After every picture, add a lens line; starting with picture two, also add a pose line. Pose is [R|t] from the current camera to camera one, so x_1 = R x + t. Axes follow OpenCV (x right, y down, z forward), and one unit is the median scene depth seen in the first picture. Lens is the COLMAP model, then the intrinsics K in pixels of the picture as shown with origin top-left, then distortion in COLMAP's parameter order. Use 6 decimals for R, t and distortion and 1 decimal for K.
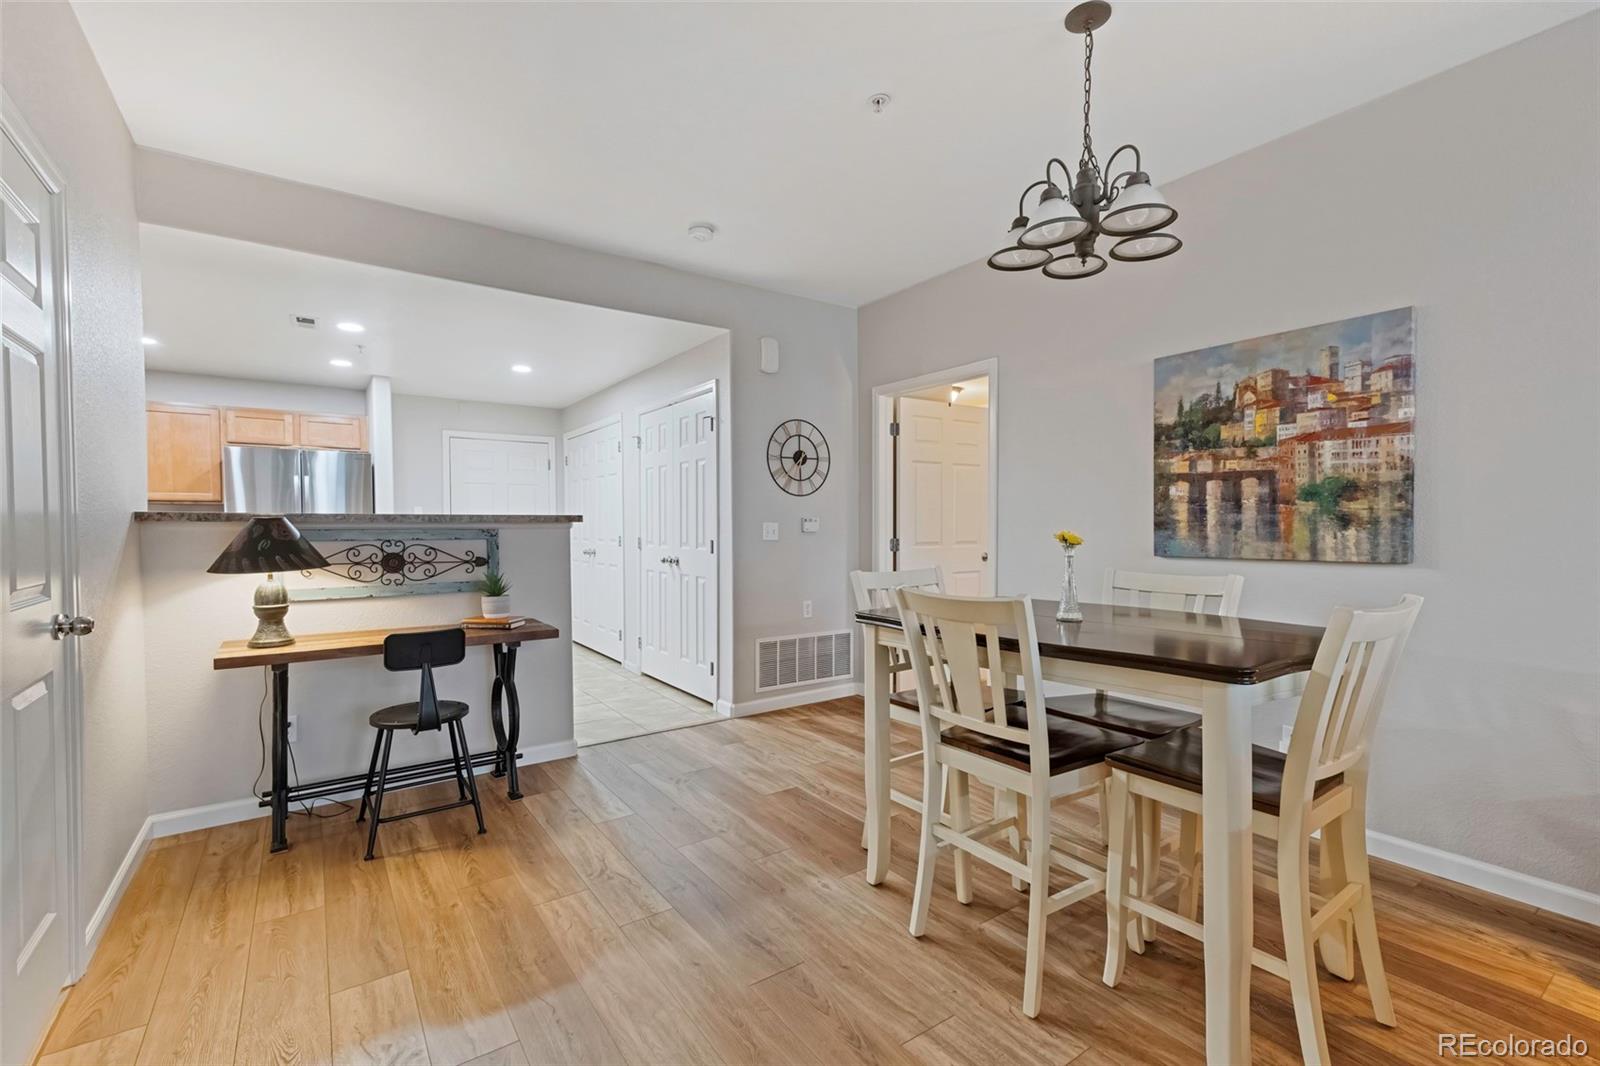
lens RADIAL K [[696.2, 0, 797.2], [0, 696.2, 545.5], [0, 0, 1]] dist [0.010043, 0.000482]
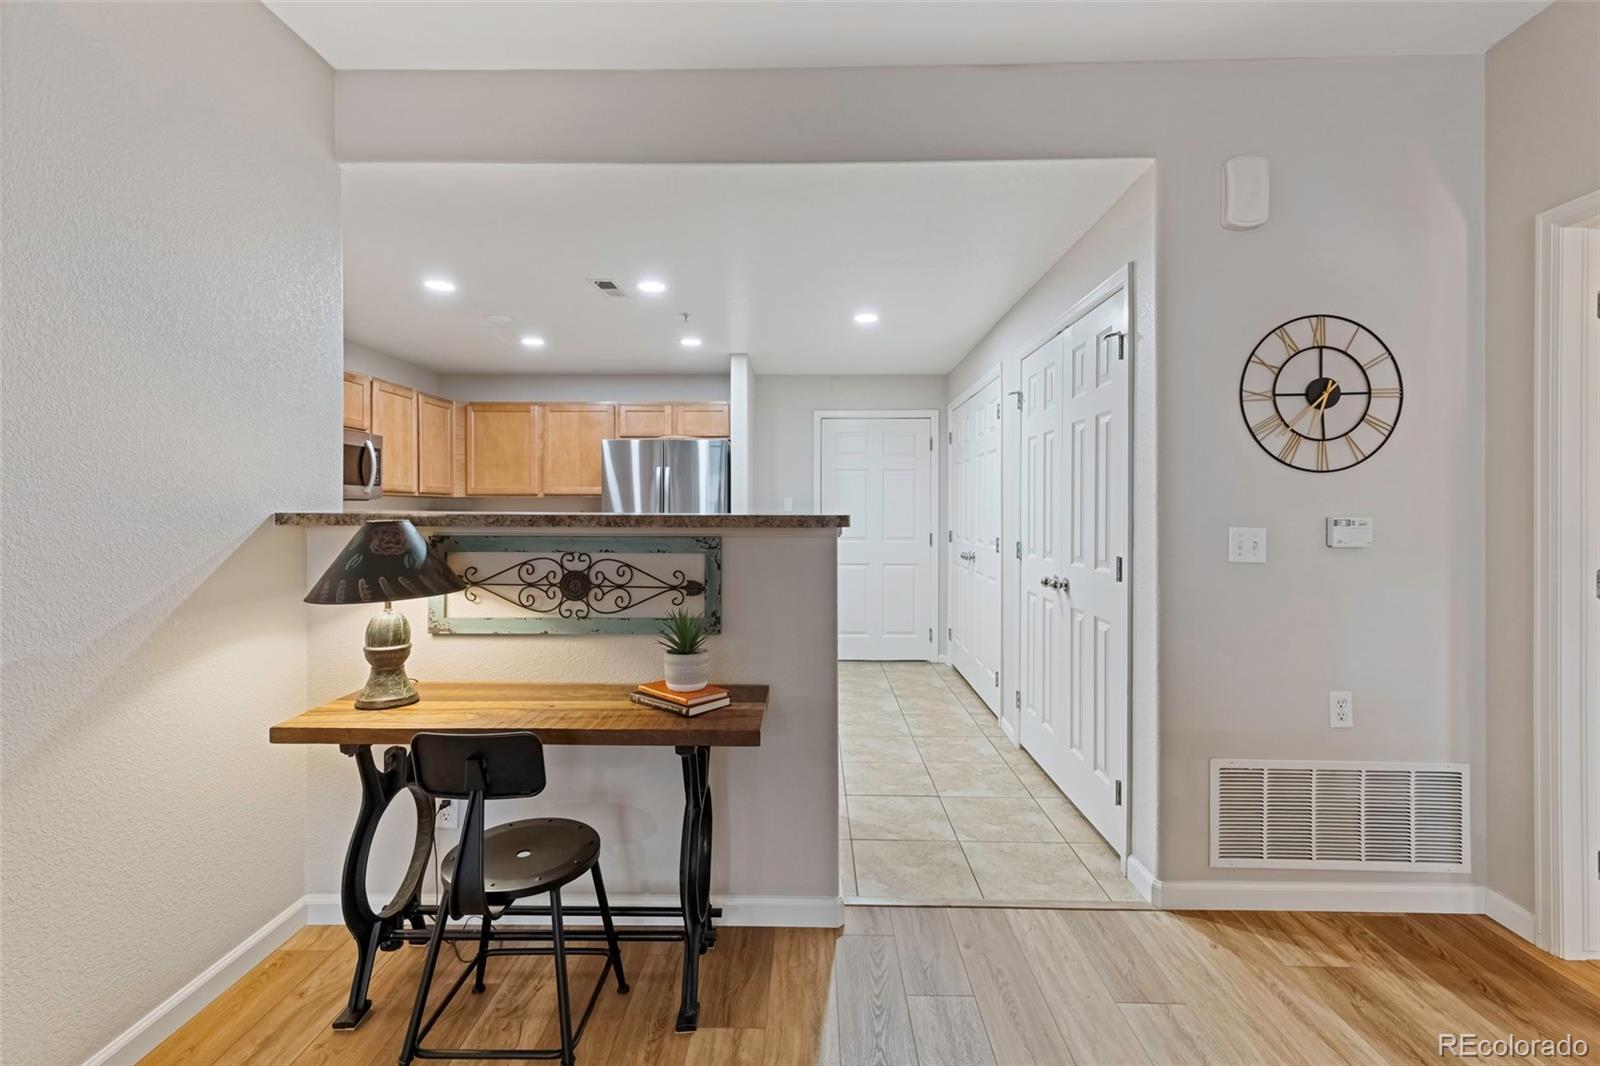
lens RADIAL K [[696.2, 0, 798.6], [0, 696.2, 510.8], [0, 0, 1]] dist [0.010043, 0.000482]
pose [[0.807395, 0.004033, -0.589998, -0.002988], [-0.021906, 0.999492, -0.023145, -0.032018], [0.589605, 0.031611, 0.807073, 0.501859]]
